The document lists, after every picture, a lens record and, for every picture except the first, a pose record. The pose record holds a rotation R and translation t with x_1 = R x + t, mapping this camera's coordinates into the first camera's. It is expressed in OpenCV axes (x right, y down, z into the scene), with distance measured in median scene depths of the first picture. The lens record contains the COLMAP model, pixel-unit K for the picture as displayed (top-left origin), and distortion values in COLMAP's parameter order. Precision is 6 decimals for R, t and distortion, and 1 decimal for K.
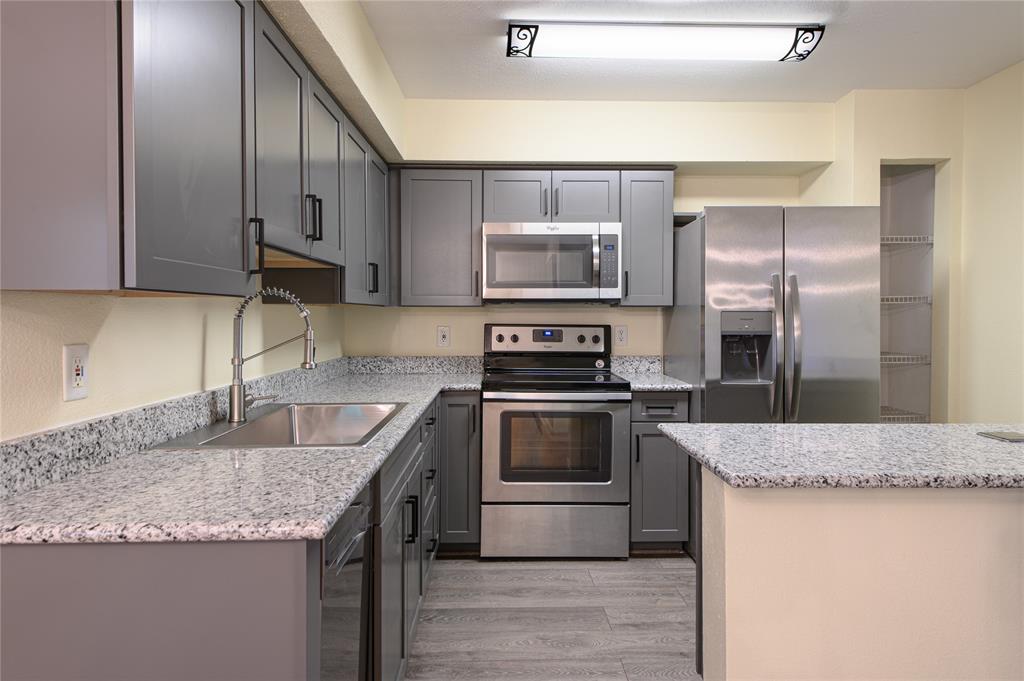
lens RADIAL K [[634.0, 0, 517.3], [0, 634.0, 334.3], [0, 0, 1]] dist [0.007863, 0.000767]
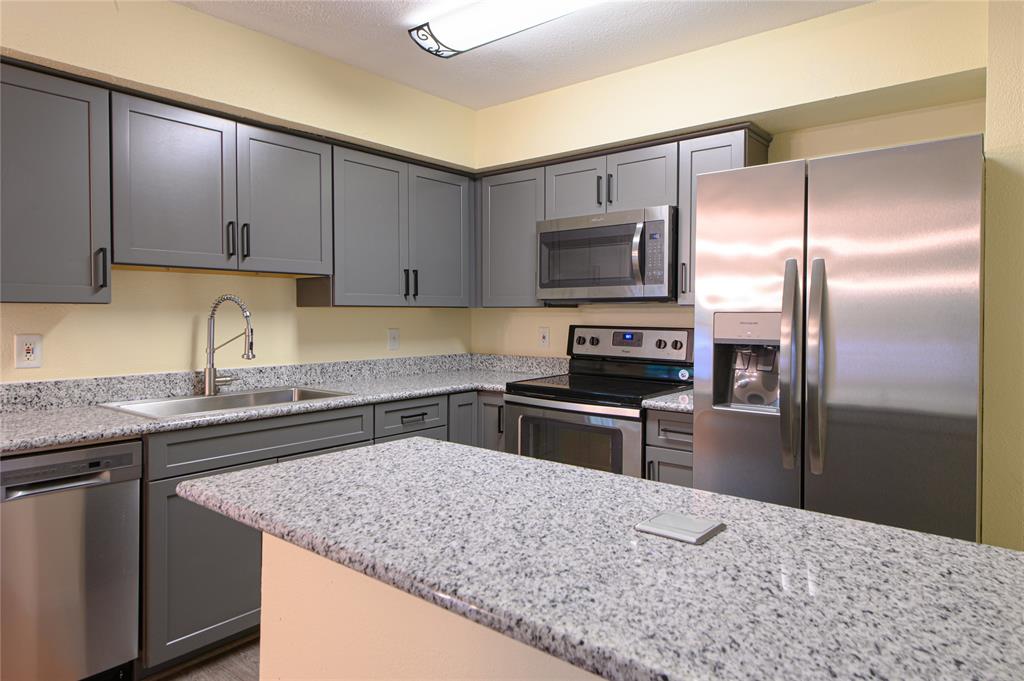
lens RADIAL K [[634.0, 0, 516.8], [0, 634.0, 335.1], [0, 0, 1]] dist [0.007863, 0.000767]
pose [[0.760102, 0.022548, -0.649412, 0.555840], [-0.020761, 0.999730, 0.010413, -0.010420], [0.649472, 0.005567, 0.760365, 0.240899]]
